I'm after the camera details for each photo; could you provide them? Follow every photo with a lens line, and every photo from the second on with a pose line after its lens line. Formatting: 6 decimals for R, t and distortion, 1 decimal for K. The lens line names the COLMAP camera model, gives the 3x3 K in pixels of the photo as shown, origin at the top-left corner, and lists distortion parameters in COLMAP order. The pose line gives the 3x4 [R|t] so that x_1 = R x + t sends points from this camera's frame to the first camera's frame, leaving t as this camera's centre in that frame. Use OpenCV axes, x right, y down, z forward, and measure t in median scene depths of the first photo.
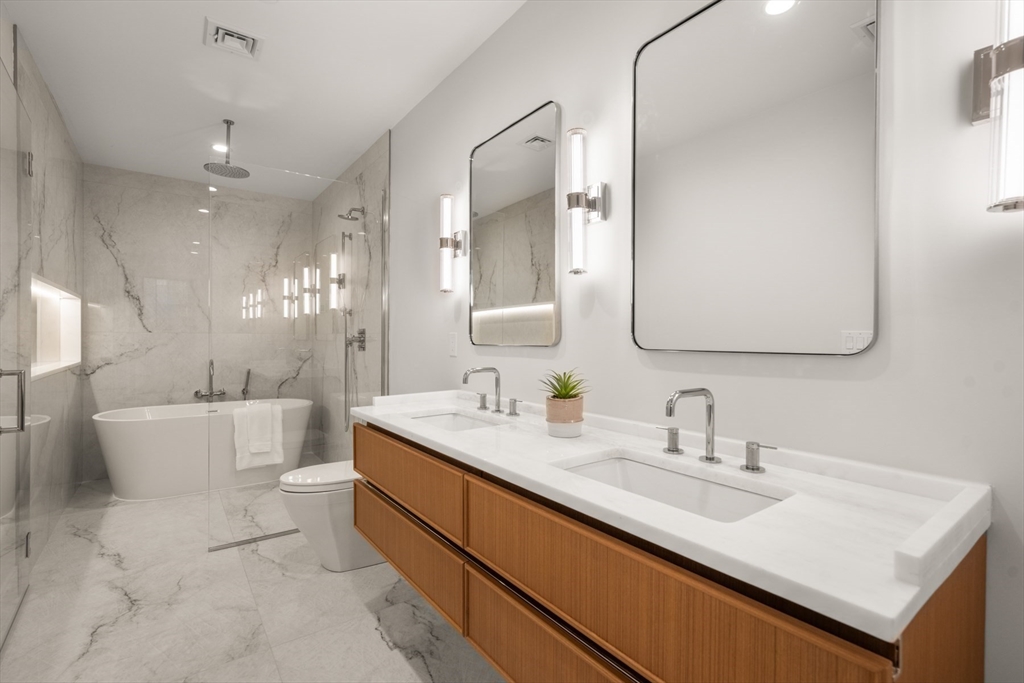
lens RADIAL K [[463.6, 0, 508.9], [0, 463.6, 339.7], [0, 0, 1]] dist [-0.001030, -0.000083]
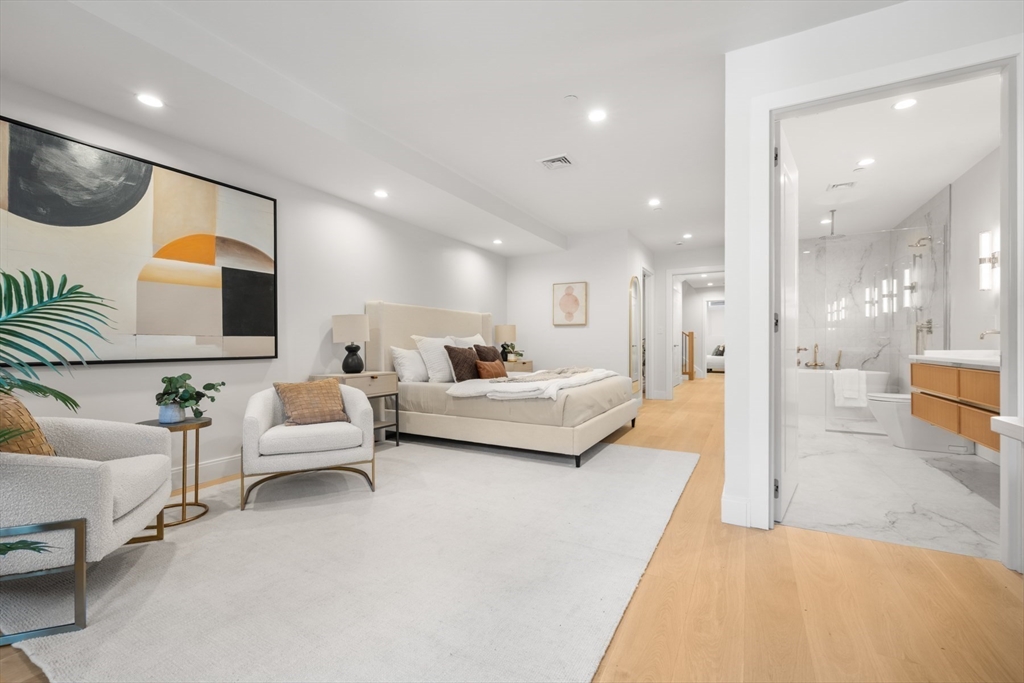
lens RADIAL K [[436.6, 0, 512.0], [0, 436.6, 341.5], [0, 0, 1]] dist [-0.001085, -0.000461]
pose [[0.430739, -0.006745, -0.902451, 0.328190], [-0.005439, 0.999935, -0.010070, 0.062717], [0.902460, 0.009246, 0.430674, -0.719648]]
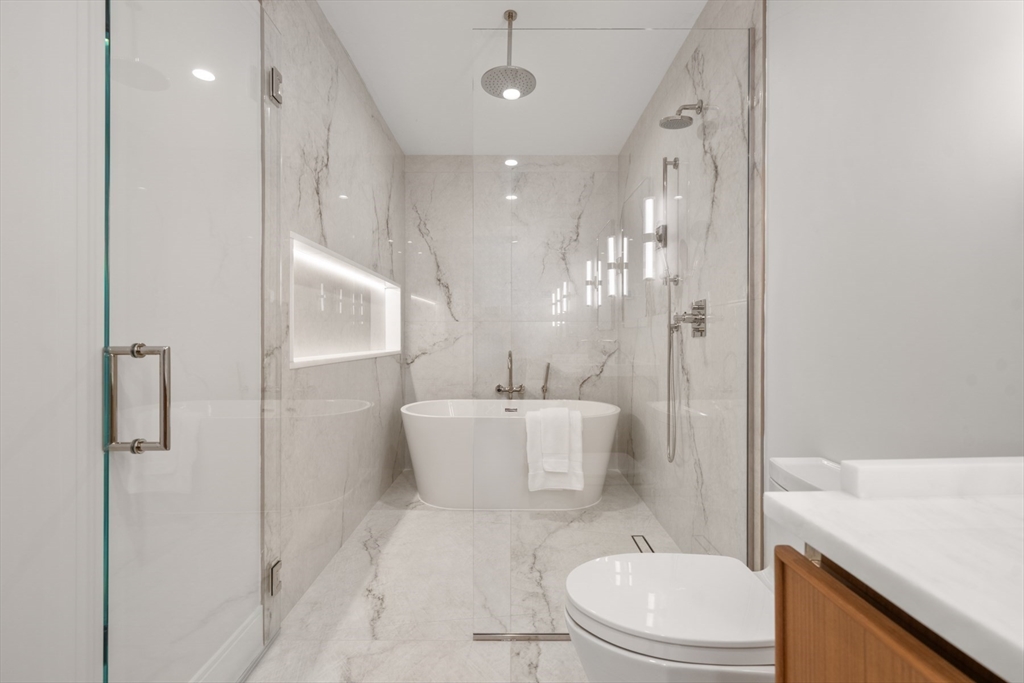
lens RADIAL K [[436.6, 0, 512.0], [0, 436.6, 341.5], [0, 0, 1]] dist [-0.001085, -0.000461]
pose [[0.806933, -0.001357, -0.590641, -0.163110], [0.002135, 0.999998, 0.000620, 0.026626], [0.590638, -0.001762, 0.806934, 0.362683]]
